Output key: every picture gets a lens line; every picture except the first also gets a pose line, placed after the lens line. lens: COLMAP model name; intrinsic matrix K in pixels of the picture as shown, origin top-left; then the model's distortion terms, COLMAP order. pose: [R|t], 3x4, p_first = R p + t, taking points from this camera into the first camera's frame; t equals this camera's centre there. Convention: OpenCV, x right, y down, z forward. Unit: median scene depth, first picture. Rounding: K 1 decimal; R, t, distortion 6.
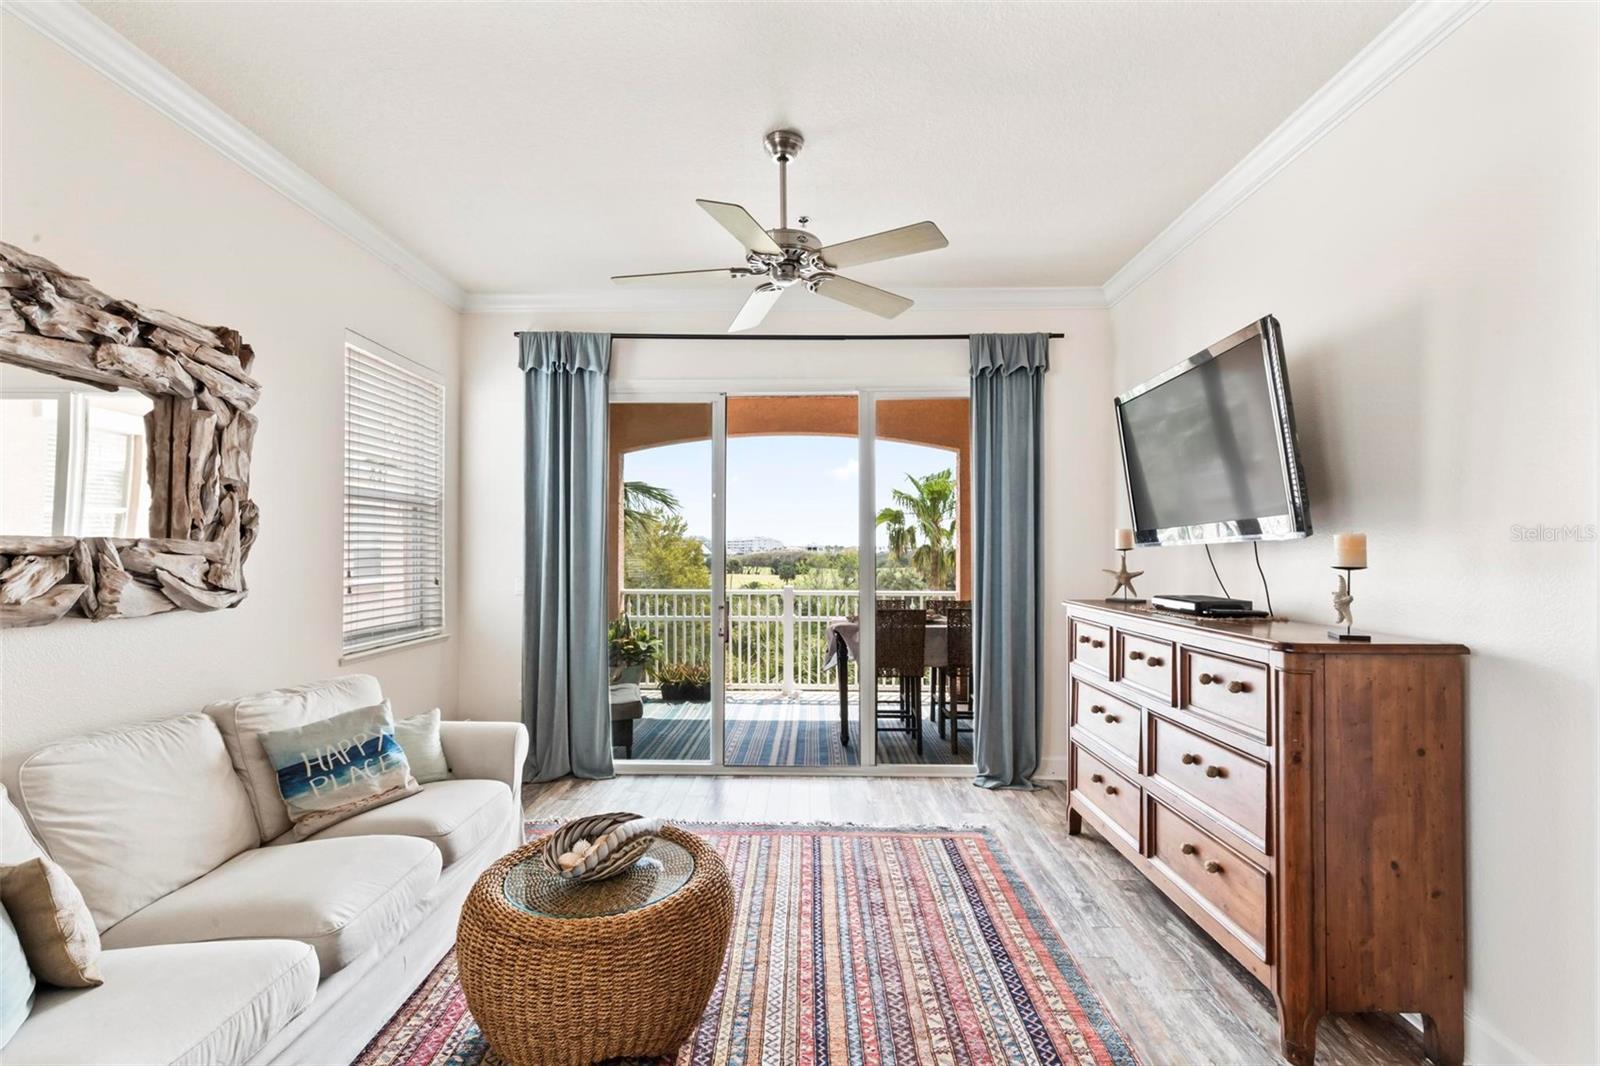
lens RADIAL K [[724.8, 0, 798.4], [0, 724.8, 537.7], [0, 0, 1]] dist [0.007264, -0.000215]
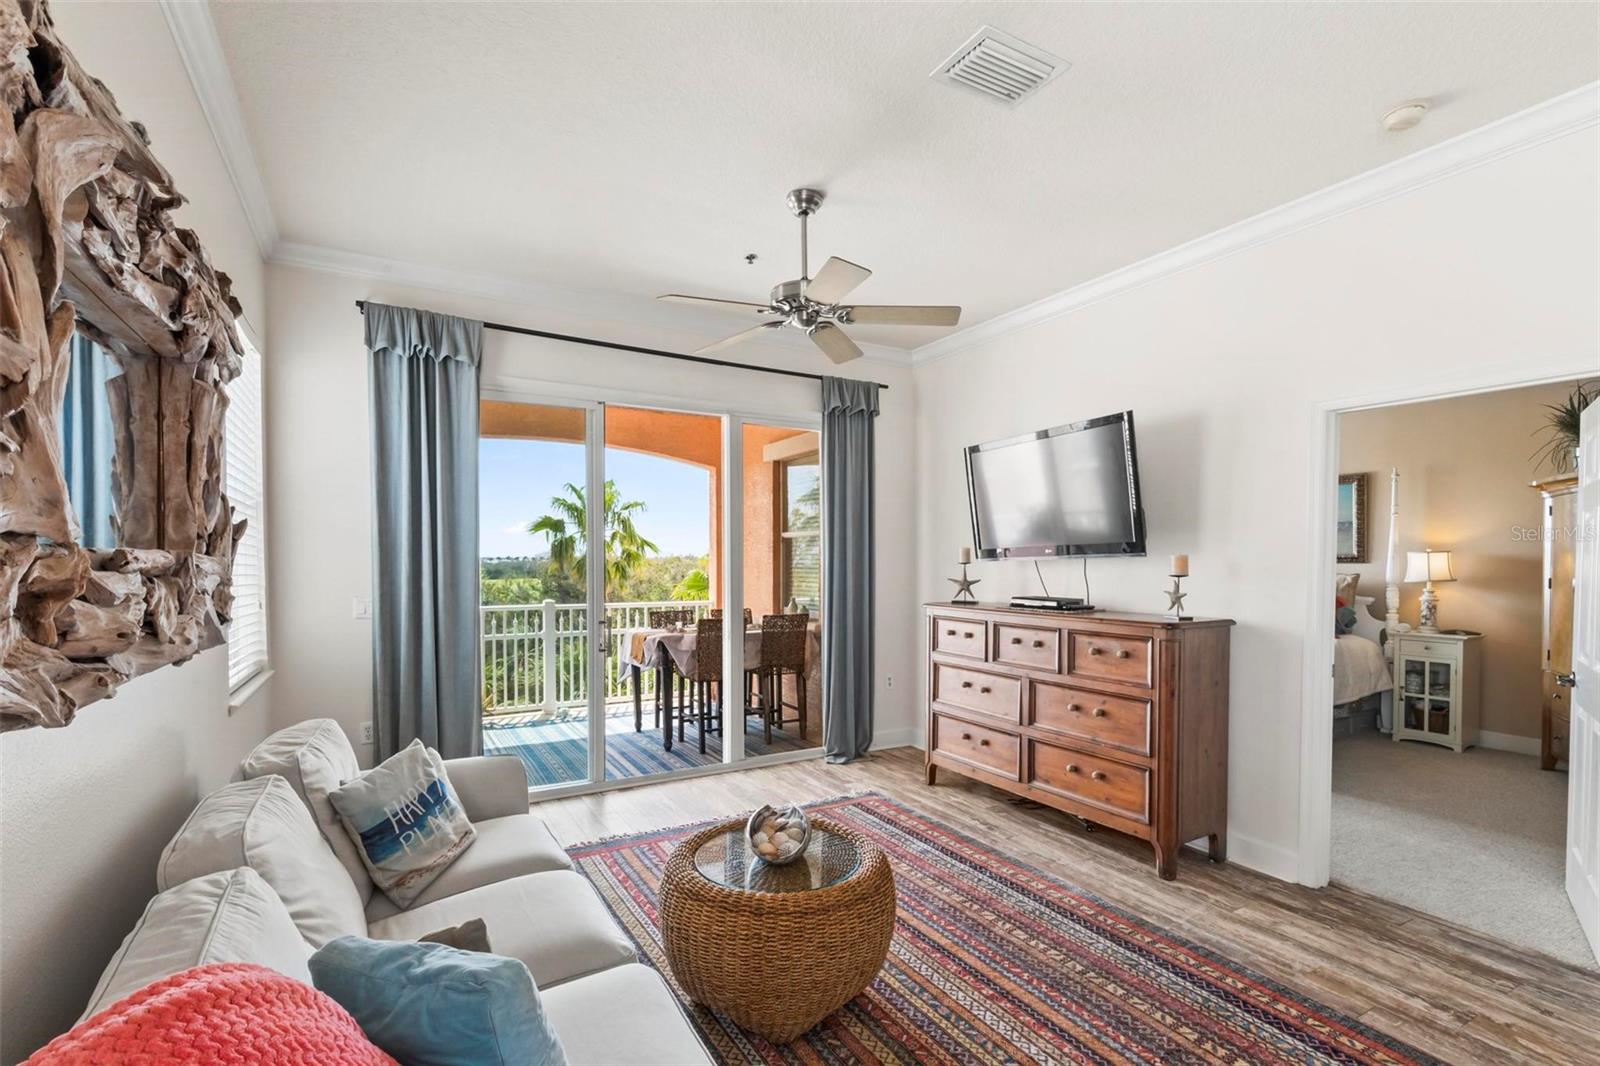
lens RADIAL K [[724.8, 0, 807.7], [0, 724.8, 568.2], [0, 0, 1]] dist [0.007264, -0.000215]
pose [[0.857005, -0.004995, 0.515283, -0.468809], [-0.009247, 0.999643, 0.025071, -0.004839], [-0.515224, -0.026251, 0.856653, 0.022541]]
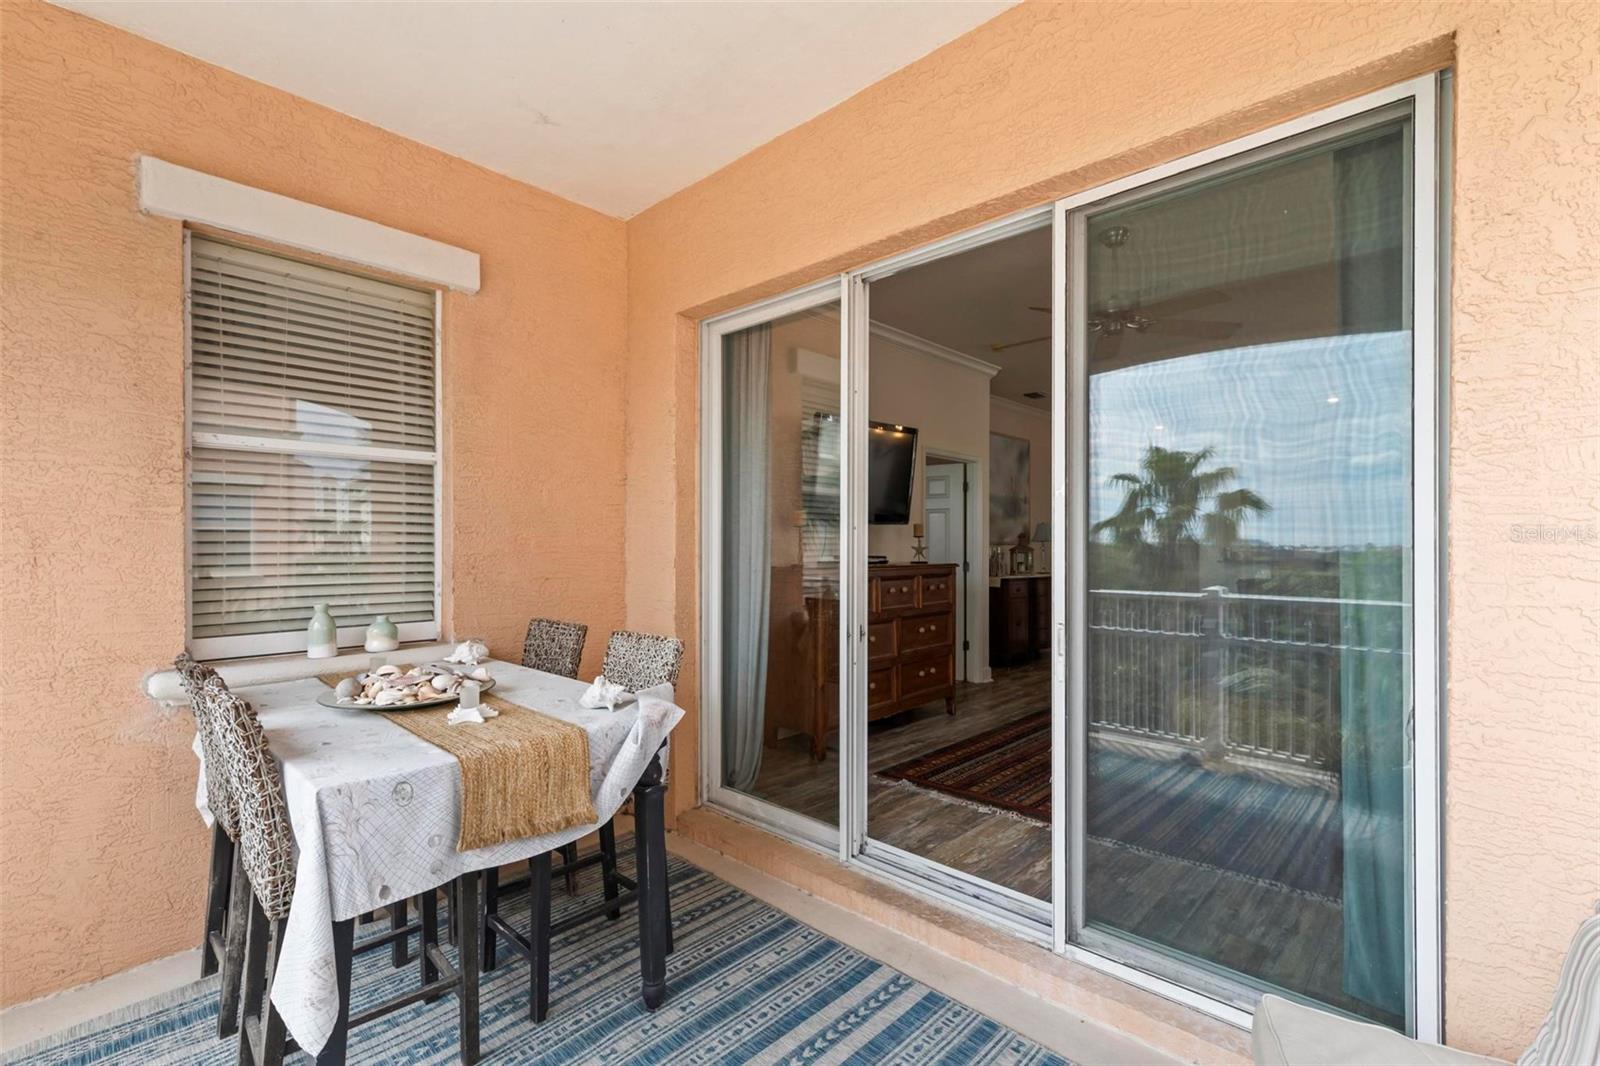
lens RADIAL K [[724.8, 0, 783.1], [0, 724.8, 541.0], [0, 0, 1]] dist [0.007264, -0.000215]
pose [[-0.733727, 0.001459, 0.679443, -0.399590], [-0.011673, 0.999823, -0.014753, 0.060404], [-0.679344, -0.018756, -0.733580, 1.938922]]
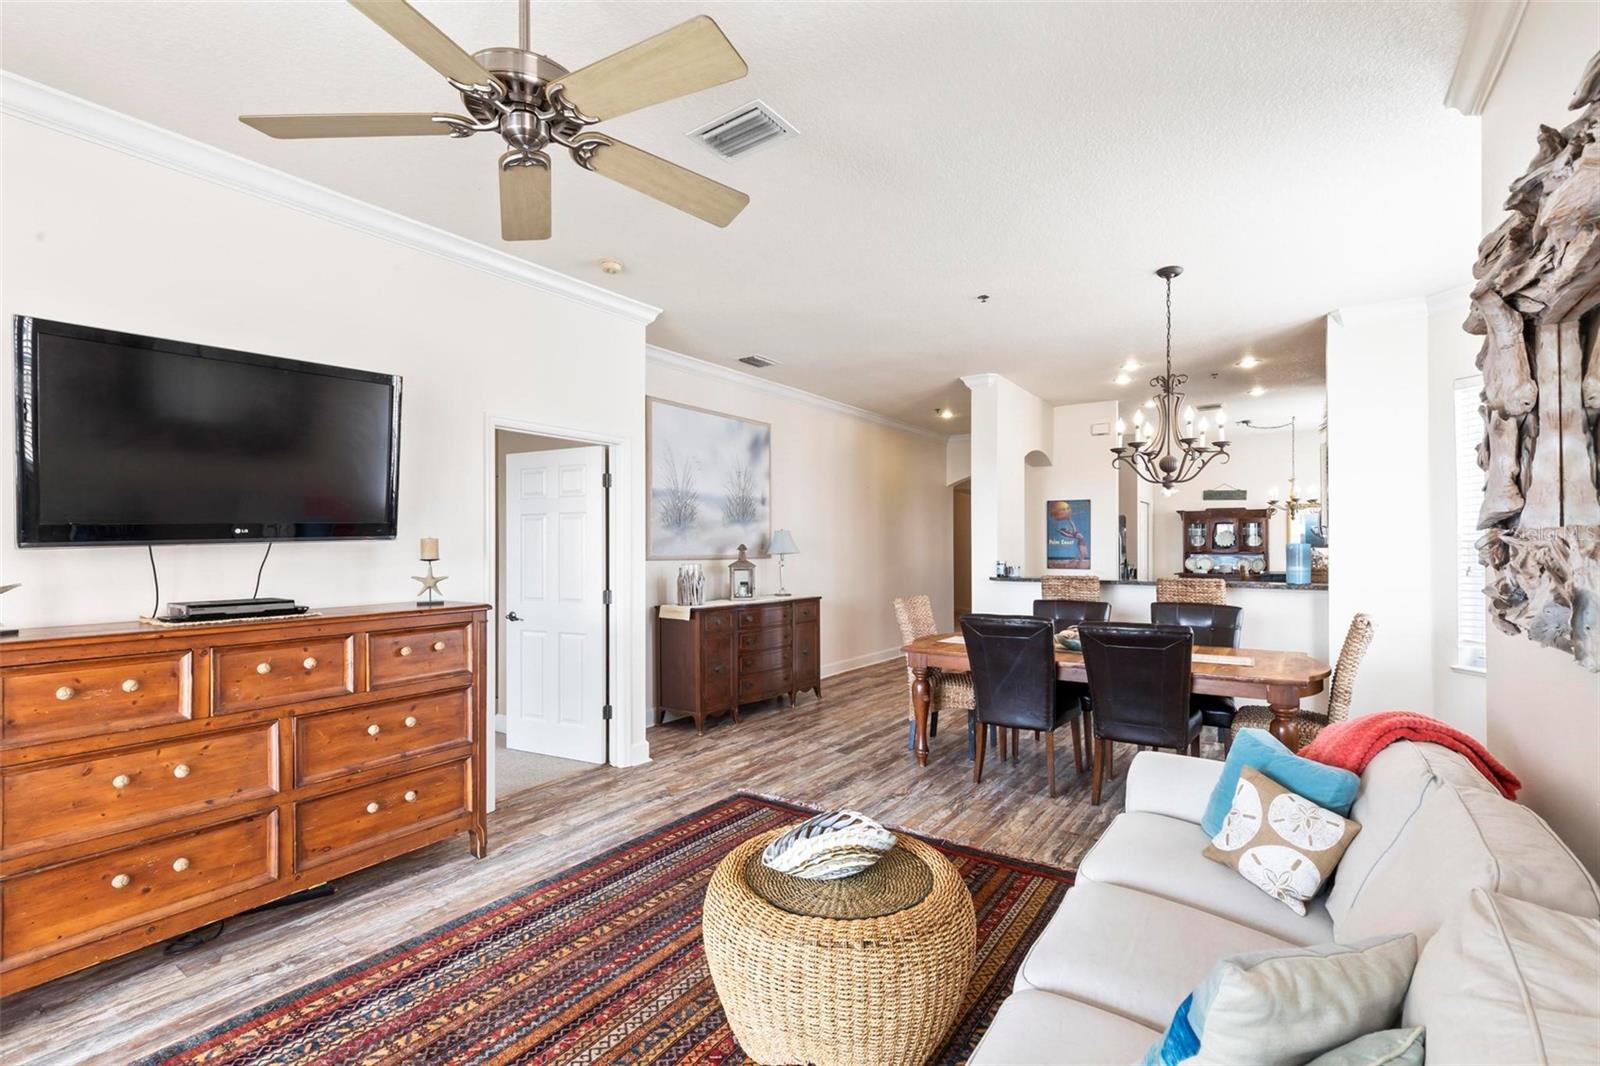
lens RADIAL K [[724.8, 0, 761.8], [0, 724.8, 538.5], [0, 0, 1]] dist [0.007264, -0.000215]
pose [[-0.806472, 0.008711, 0.591208, -0.455987], [-0.003784, 0.999795, -0.019892, 0.013659], [-0.591260, -0.018280, -0.806274, 1.098900]]
